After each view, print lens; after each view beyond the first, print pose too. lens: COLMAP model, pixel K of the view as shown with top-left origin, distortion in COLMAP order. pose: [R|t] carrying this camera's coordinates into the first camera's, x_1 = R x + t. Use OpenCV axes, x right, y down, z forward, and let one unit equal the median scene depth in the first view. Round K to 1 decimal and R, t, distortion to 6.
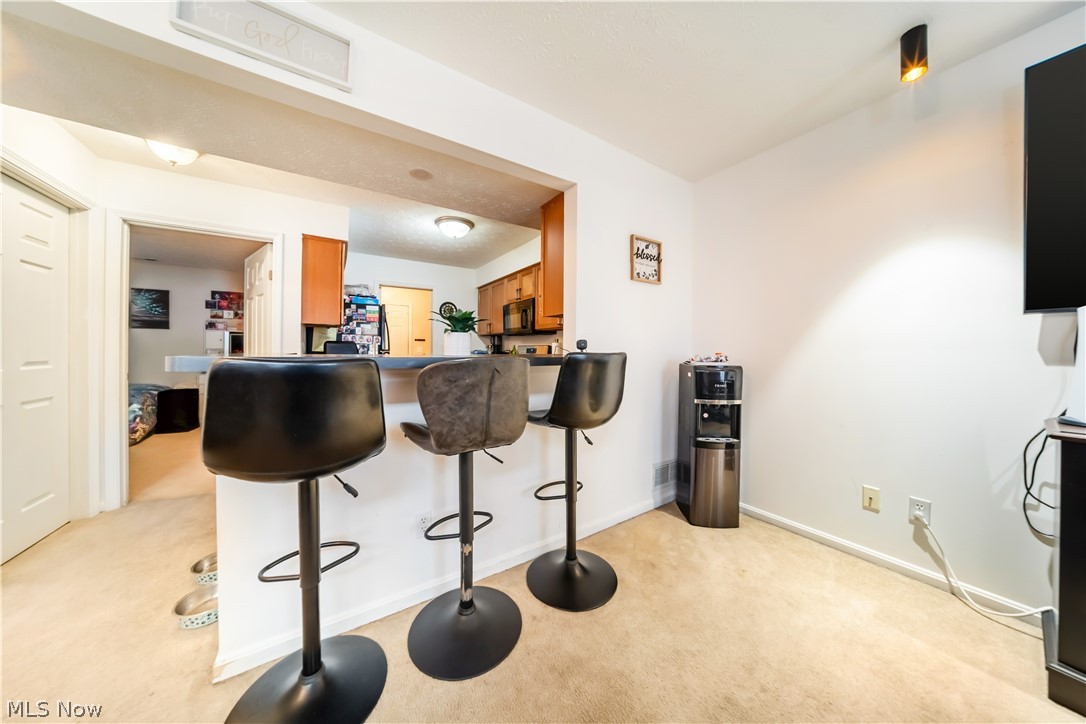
lens RADIAL K [[335.6, 0, 524.9], [0, 335.6, 355.0], [0, 0, 1]] dist [-0.000654, 0.000123]
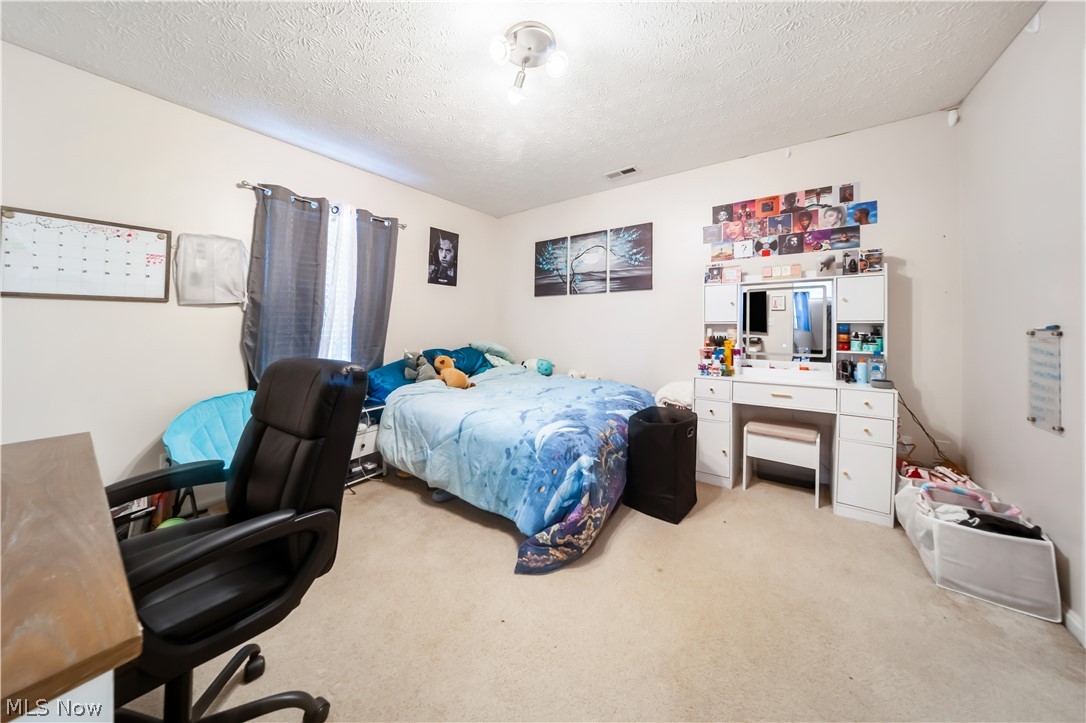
lens RADIAL K [[345.2, 0, 540.2], [0, 345.2, 340.0], [0, 0, 1]] dist [-0.043395, 0.010835]
pose [[0.408523, 0.027261, -0.912341, -0.596081], [-0.003531, 0.999594, 0.028287, -0.007629], [0.912741, -0.008335, 0.408453, 0.579915]]
